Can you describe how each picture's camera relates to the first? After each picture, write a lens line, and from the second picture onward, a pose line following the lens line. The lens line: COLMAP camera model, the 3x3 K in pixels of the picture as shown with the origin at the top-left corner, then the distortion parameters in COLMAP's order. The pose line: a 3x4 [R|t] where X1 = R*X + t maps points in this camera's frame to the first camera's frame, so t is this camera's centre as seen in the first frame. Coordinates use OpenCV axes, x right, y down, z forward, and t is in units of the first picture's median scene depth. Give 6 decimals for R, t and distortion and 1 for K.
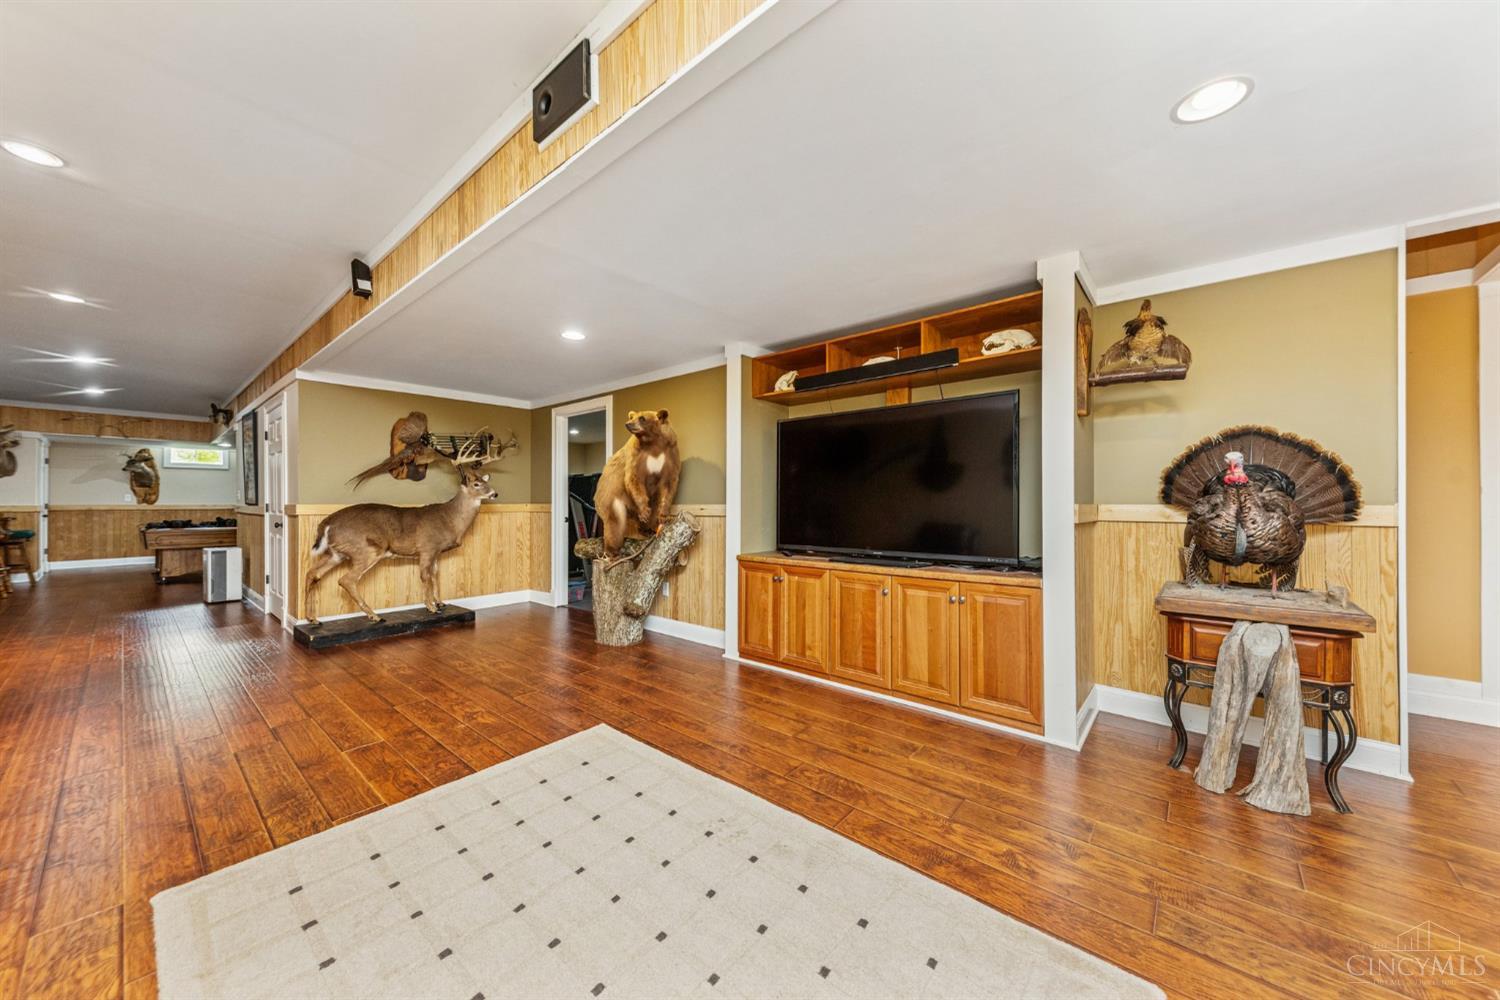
lens RADIAL K [[522.3, 0, 727.2], [0, 522.3, 509.0], [0, 0, 1]] dist [0.008369, -0.003115]
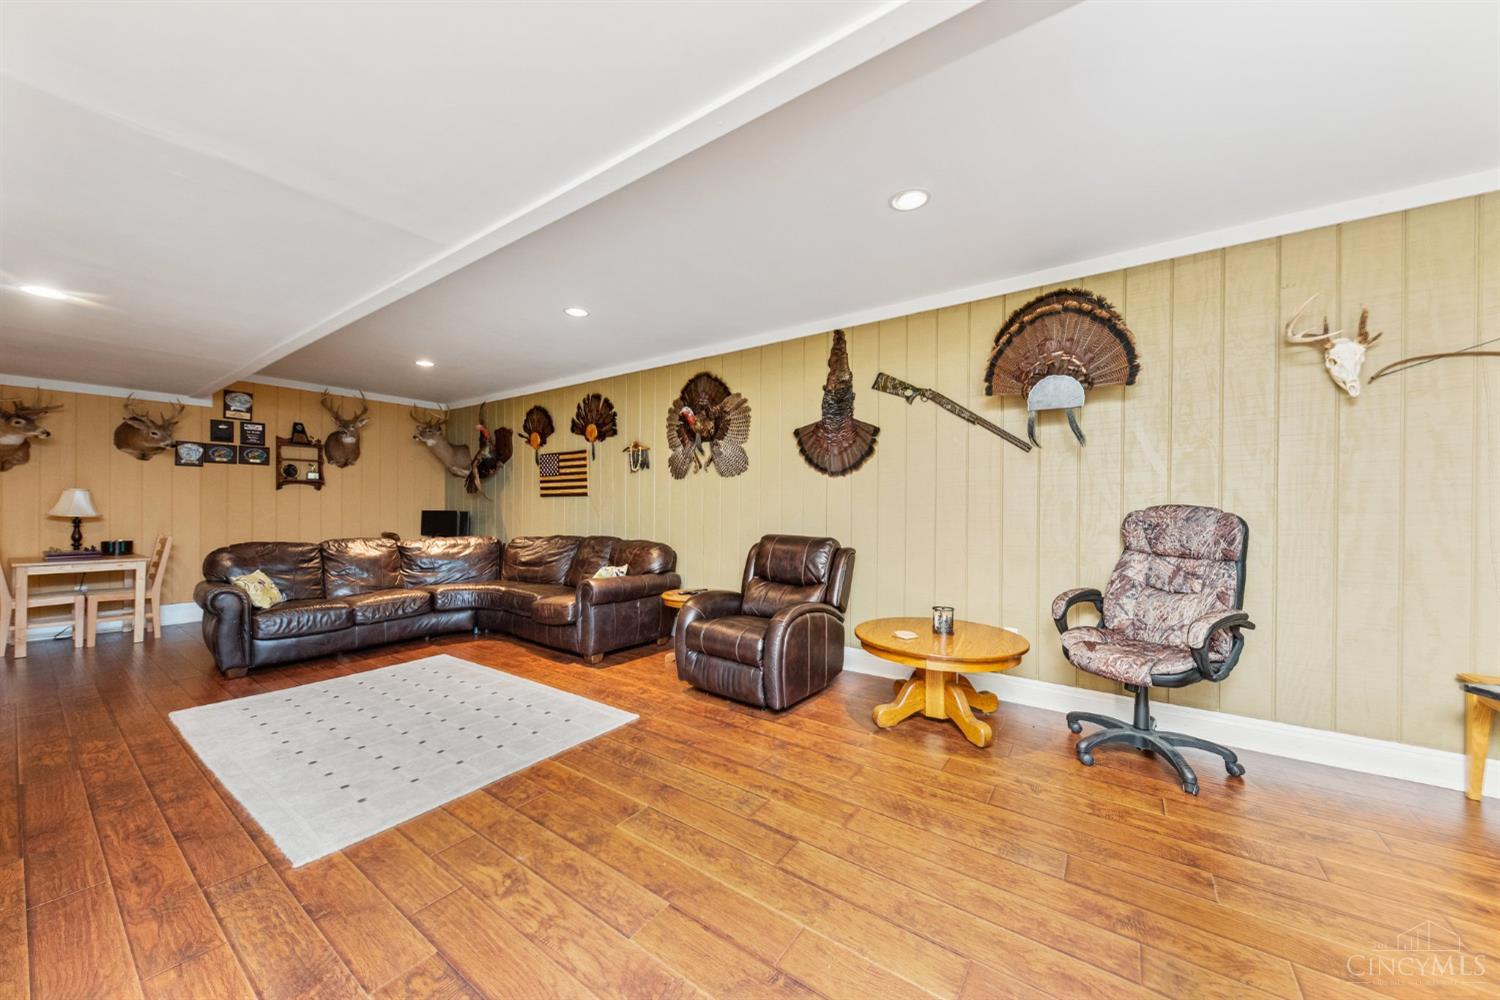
lens RADIAL K [[522.3, 0, 736.7], [0, 522.3, 506.8], [0, 0, 1]] dist [0.008369, -0.003115]
pose [[-0.995781, -0.002847, -0.091722, -0.494727], [-0.004017, 0.999913, 0.012580, -0.029024], [0.091678, 0.012896, -0.995705, 1.161392]]
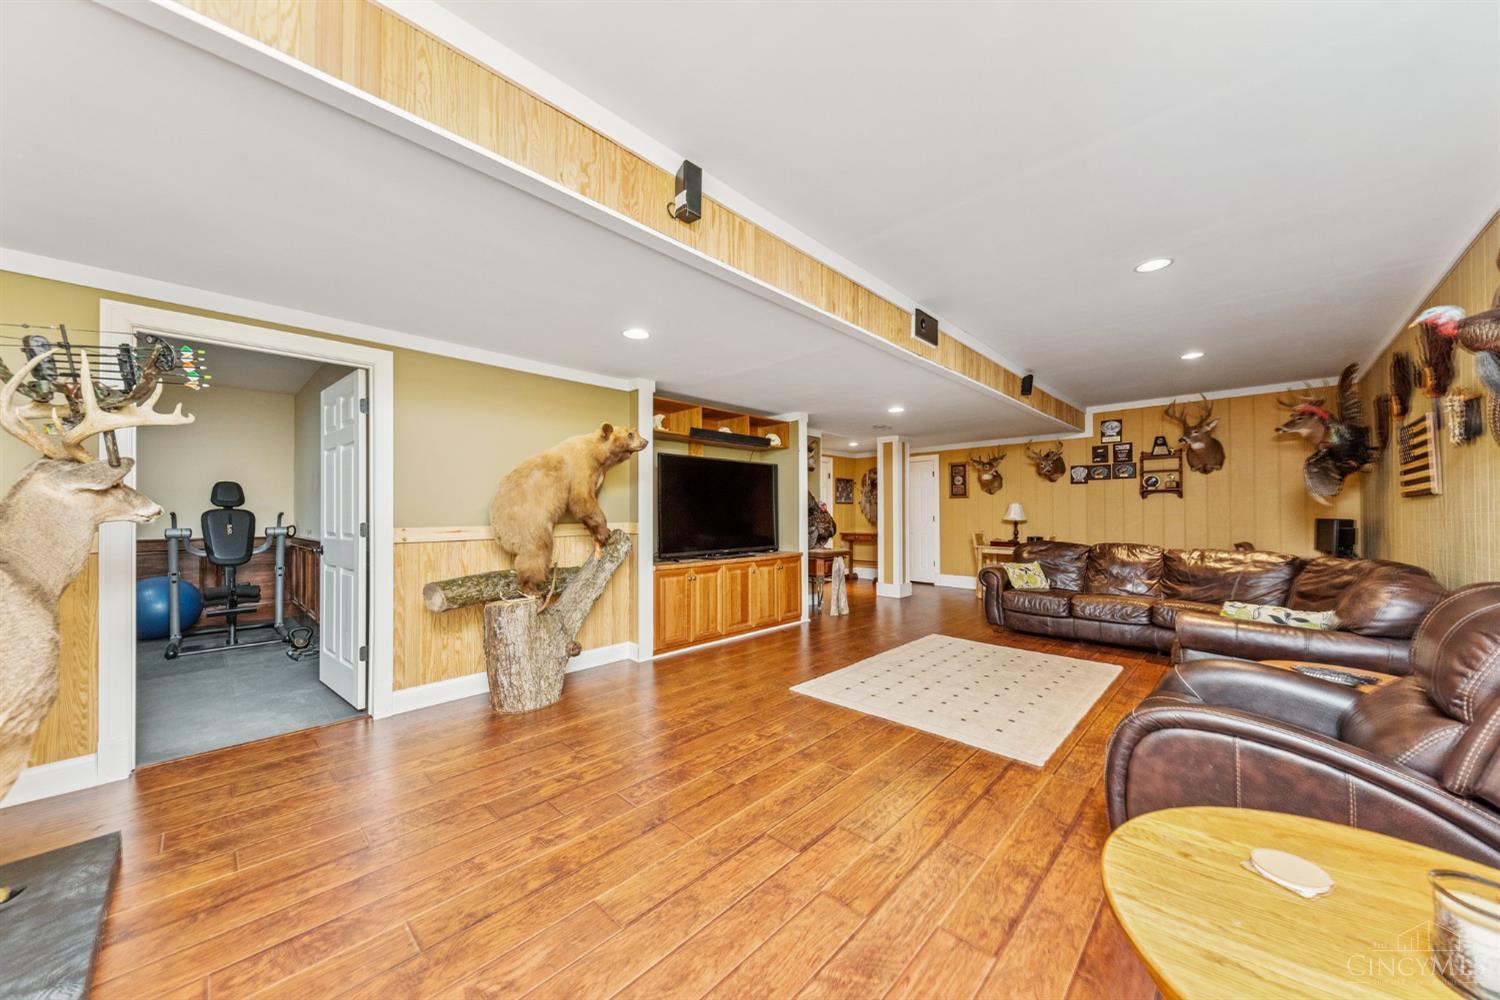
lens RADIAL K [[522.3, 0, 757.8], [0, 522.3, 504.3], [0, 0, 1]] dist [0.008369, -0.003115]
pose [[0.040342, 0.017999, 0.999024, -1.080222], [0.013576, 0.999736, -0.018561, -0.022032], [-0.999094, 0.014312, 0.040087, 0.701448]]
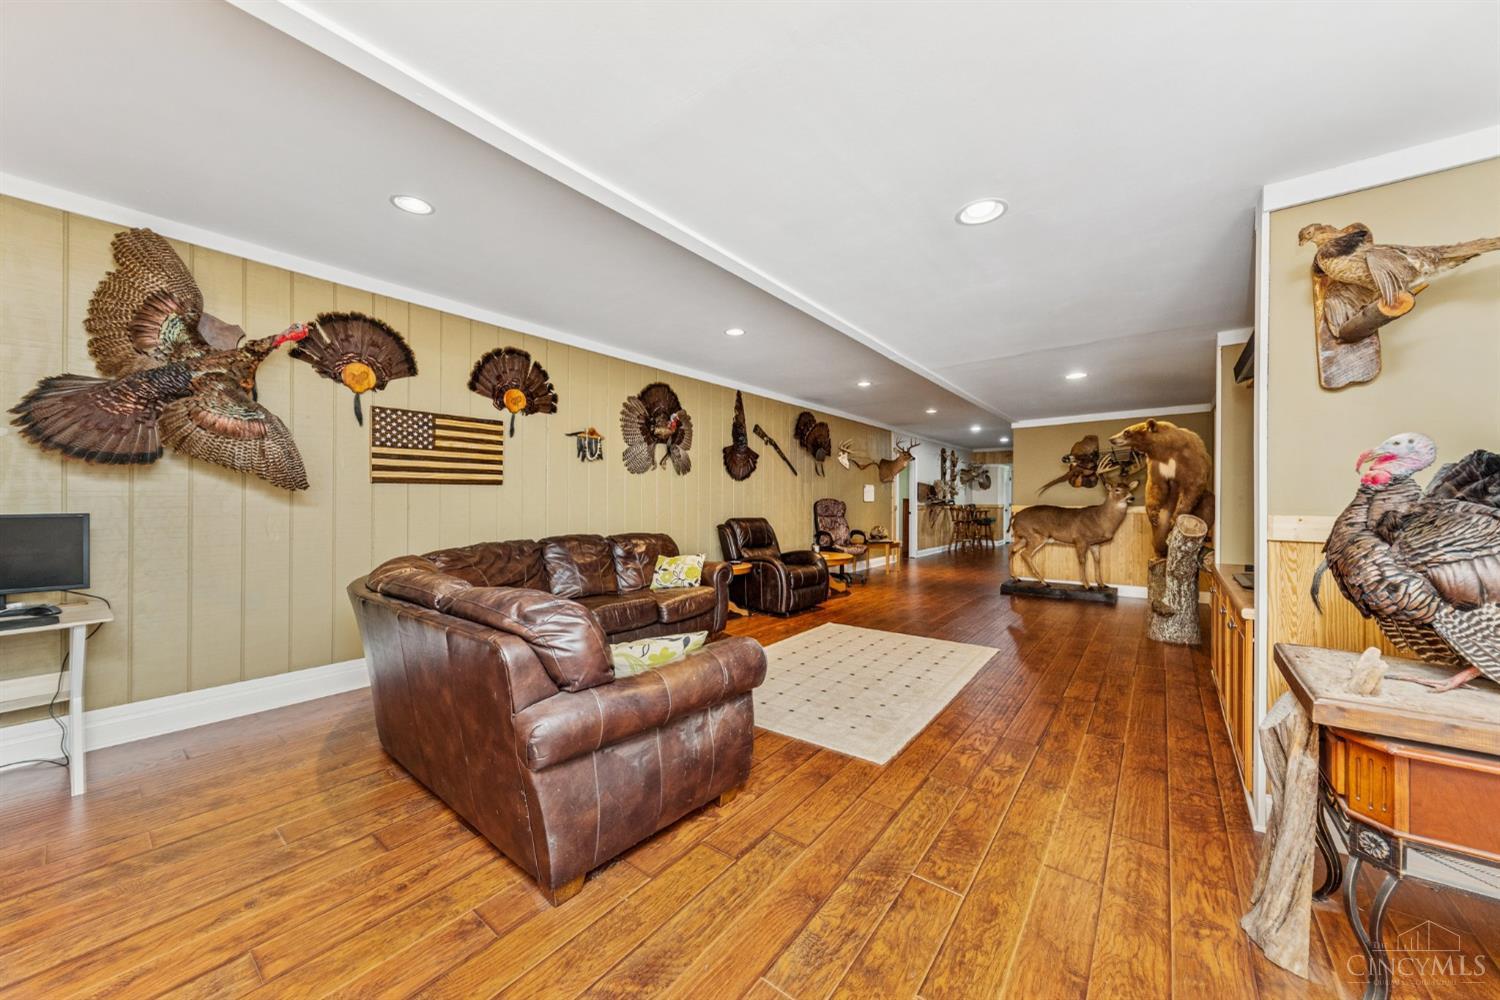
lens RADIAL K [[522.3, 0, 751.3], [0, 522.3, 508.9], [0, 0, 1]] dist [0.008369, -0.003115]
pose [[0.044821, 0.015021, -0.998882, 0.866479], [-0.012186, 0.999821, 0.014489, -0.012688], [0.998921, 0.011523, 0.044996, 0.130463]]
